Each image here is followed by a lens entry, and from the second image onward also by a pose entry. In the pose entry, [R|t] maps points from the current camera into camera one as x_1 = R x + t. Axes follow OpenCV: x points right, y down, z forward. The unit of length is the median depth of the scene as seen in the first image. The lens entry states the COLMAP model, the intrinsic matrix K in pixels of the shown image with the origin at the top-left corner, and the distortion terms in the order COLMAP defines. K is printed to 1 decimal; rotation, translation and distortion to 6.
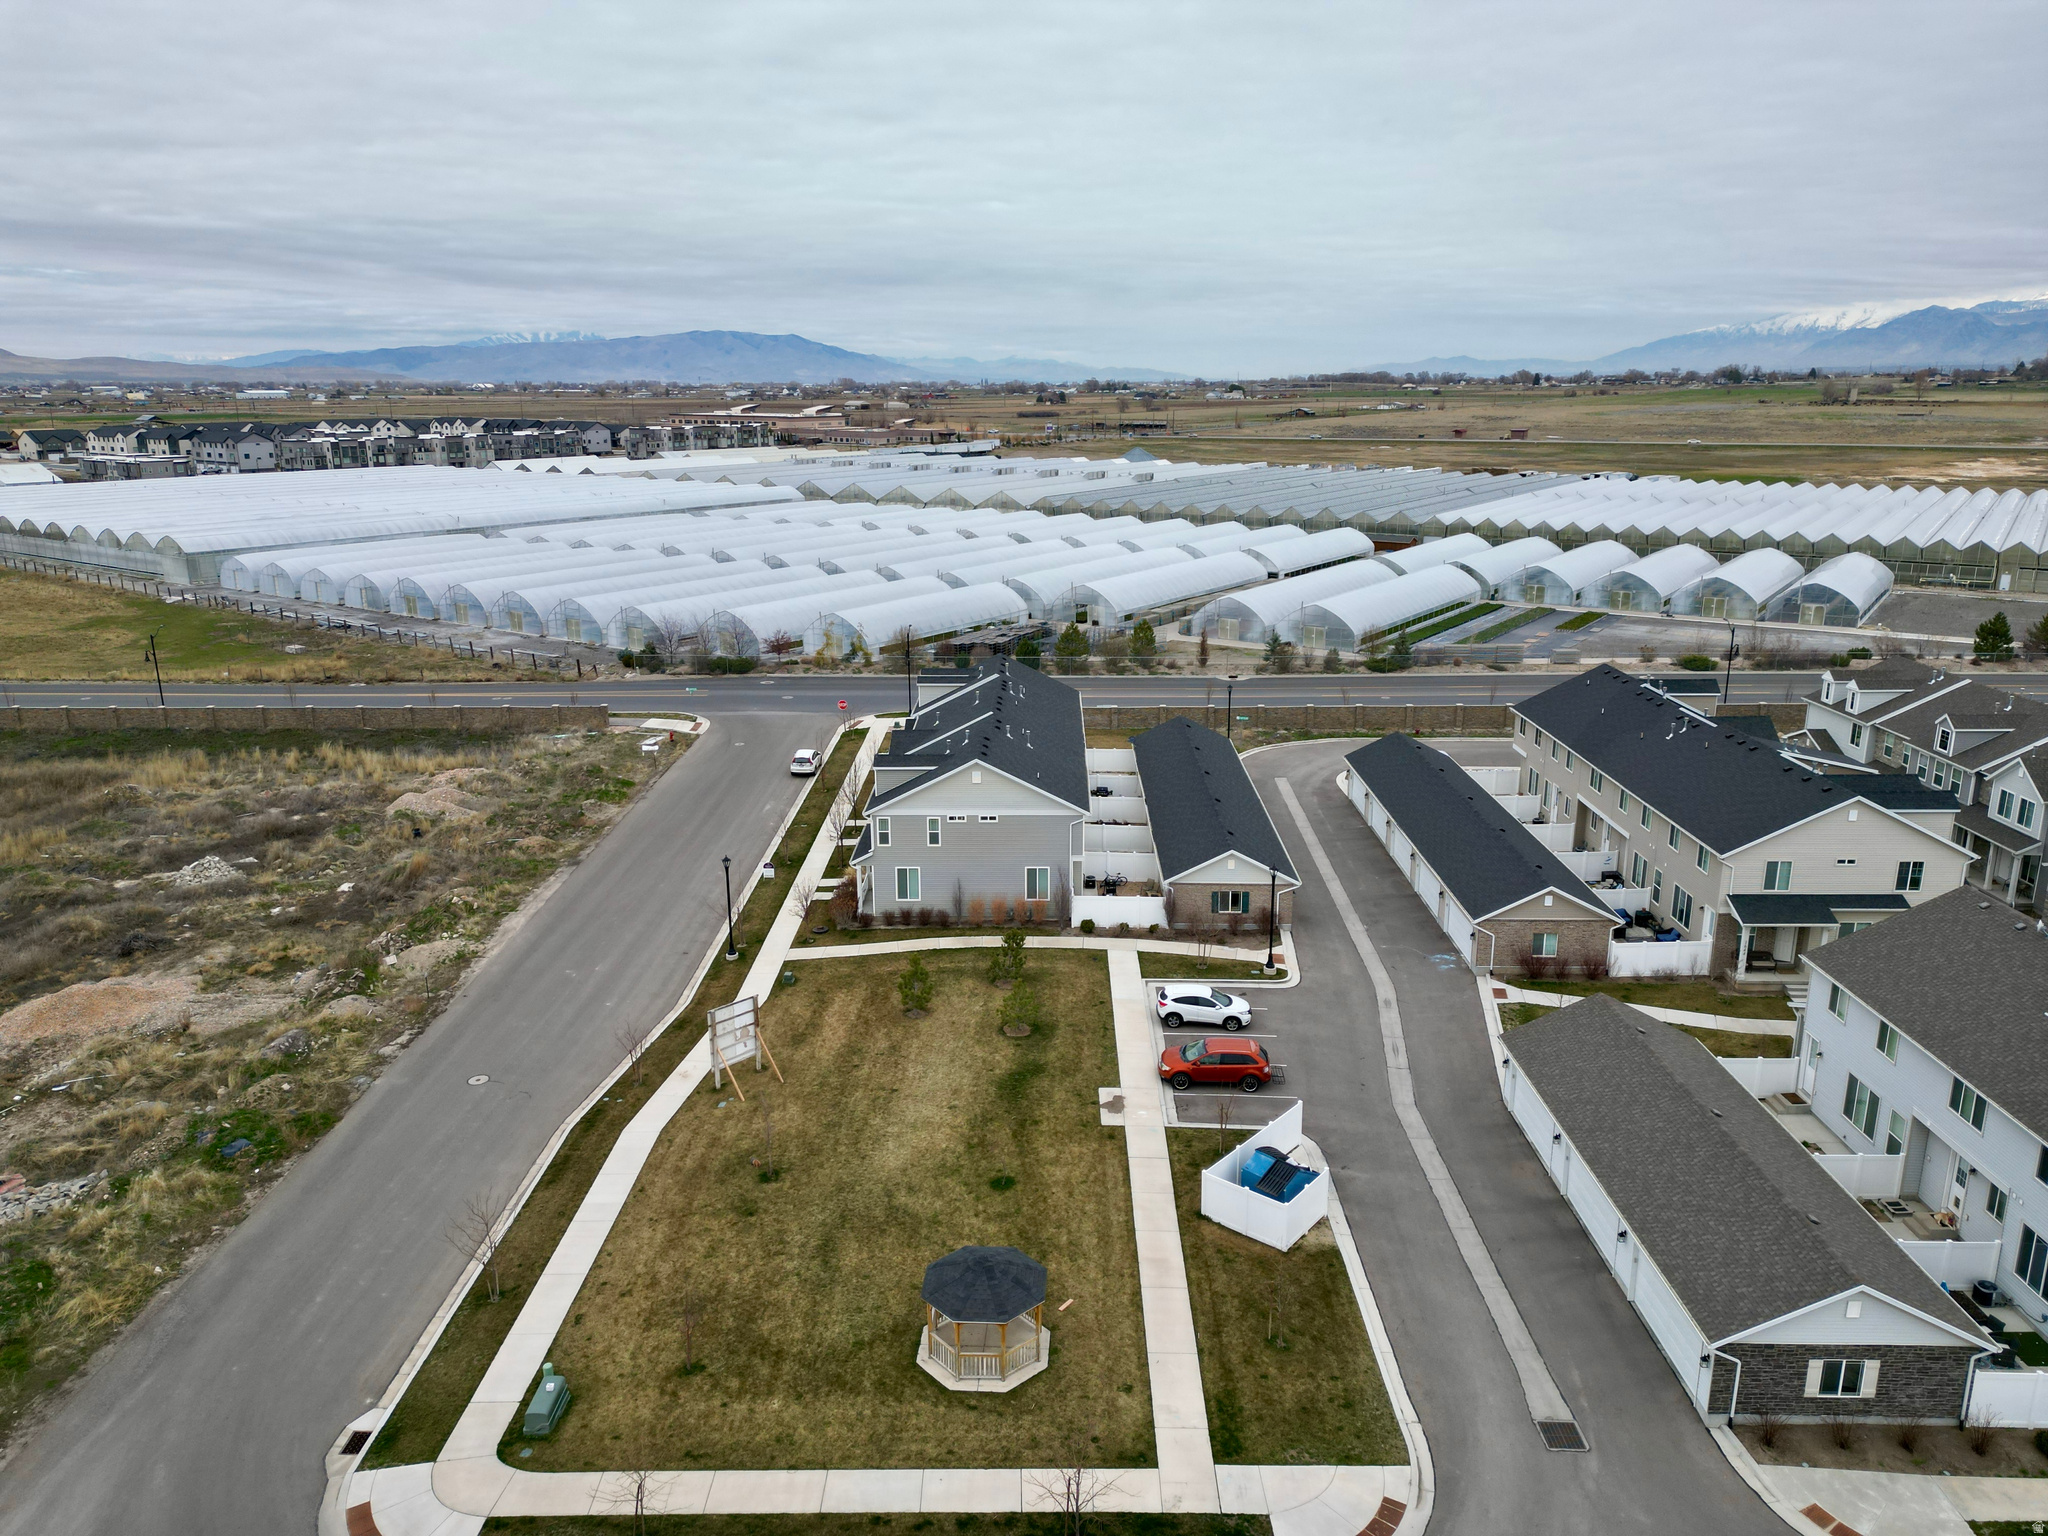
lens RADIAL K [[1421.1, 0, 1024.0], [0, 1421.1, 768.0], [0, 0, 1]] dist [0.078654, -0.076819]
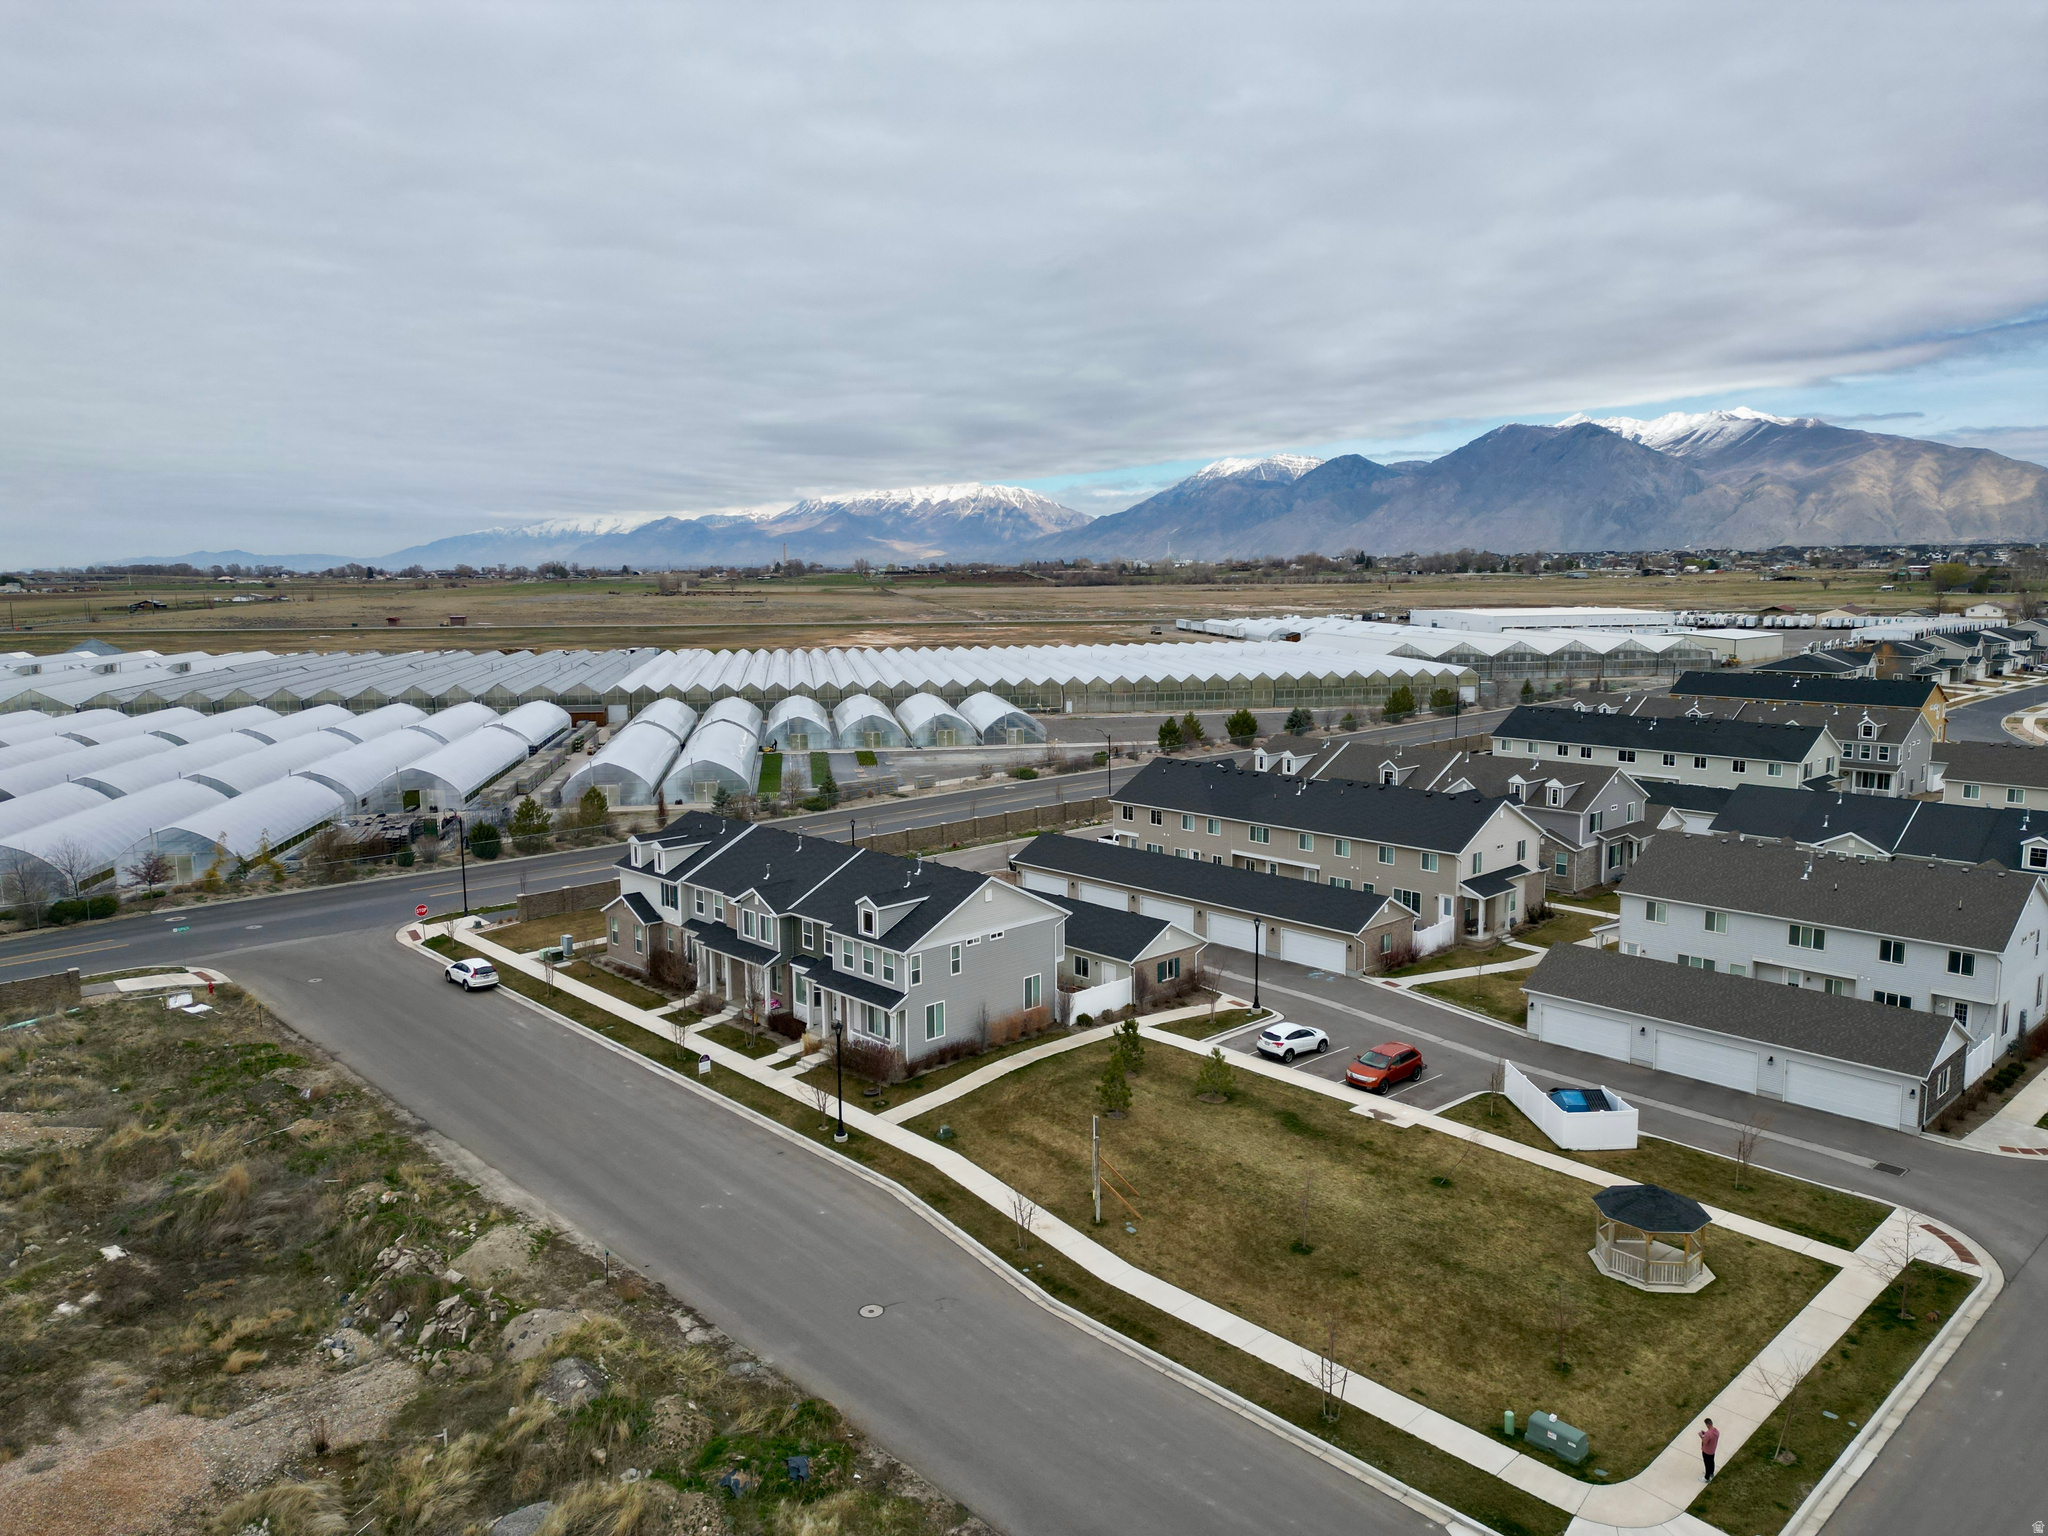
lens RADIAL K [[1421.1, 0, 1024.0], [0, 1421.1, 768.0], [0, 0, 1]] dist [0.078654, -0.076819]
pose [[0.713144, -0.097863, 0.694153, -0.697944], [0.187319, 0.980805, -0.054168, -0.023073], [-0.675528, 0.168657, 0.717786, 0.239477]]
